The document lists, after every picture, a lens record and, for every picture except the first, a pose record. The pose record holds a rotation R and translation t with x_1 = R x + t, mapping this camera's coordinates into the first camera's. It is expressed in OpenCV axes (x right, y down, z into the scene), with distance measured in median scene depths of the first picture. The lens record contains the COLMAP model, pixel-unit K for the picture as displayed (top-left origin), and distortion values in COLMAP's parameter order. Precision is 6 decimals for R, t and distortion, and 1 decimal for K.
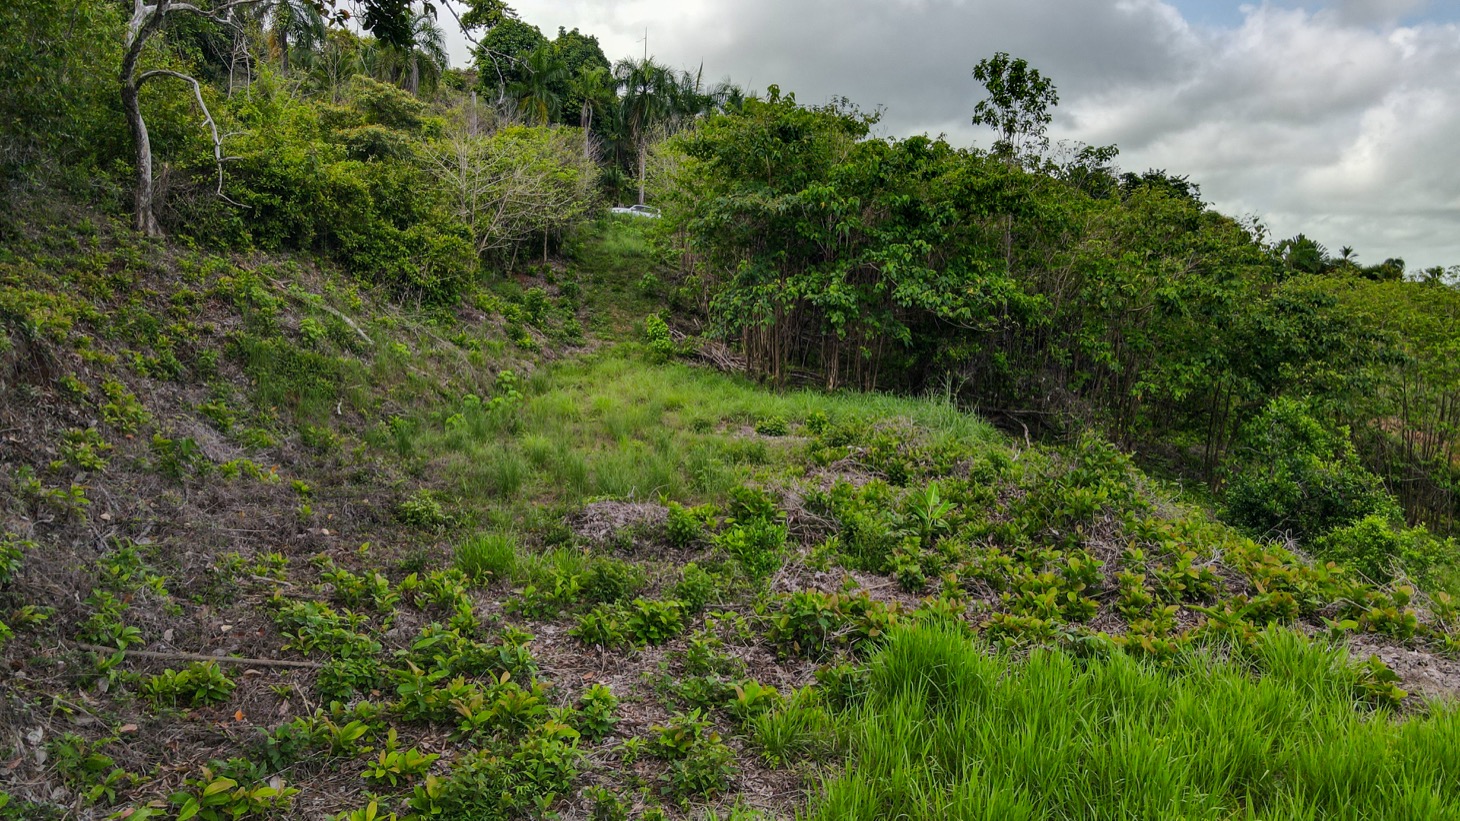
lens RADIAL K [[1073.2, 0, 726.1], [0, 1073.2, 411.8], [0, 0, 1]] dist [0.004850, 0.017000]
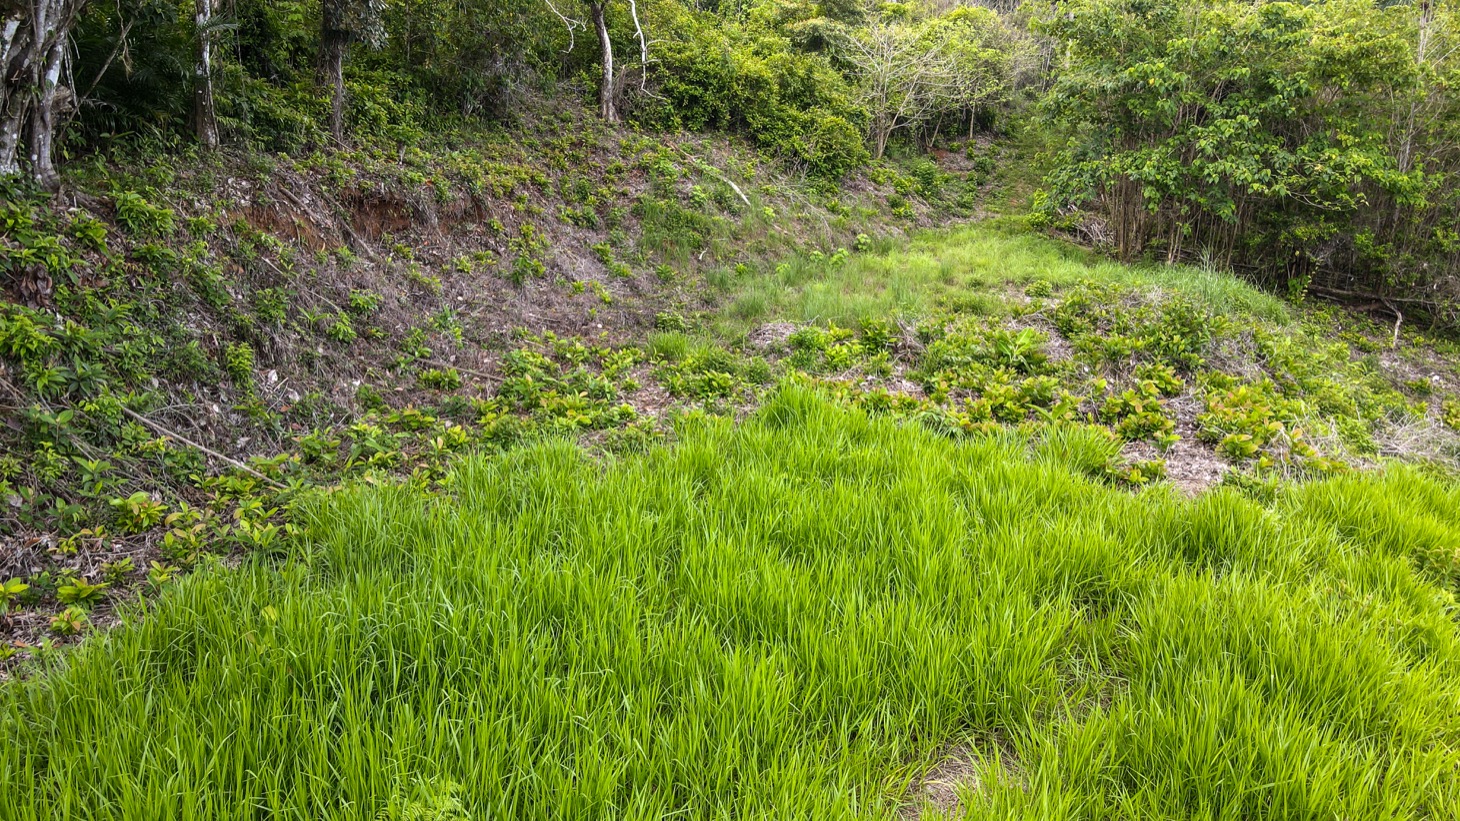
lens RADIAL K [[1073.2, 0, 731.2], [0, 1073.2, 407.9], [0, 0, 1]] dist [0.004850, 0.017000]
pose [[0.875739, 0.112937, -0.469389, 0.229242], [-0.060847, 0.990321, 0.124751, 0.011823], [0.478935, -0.080688, 0.874134, -0.108150]]
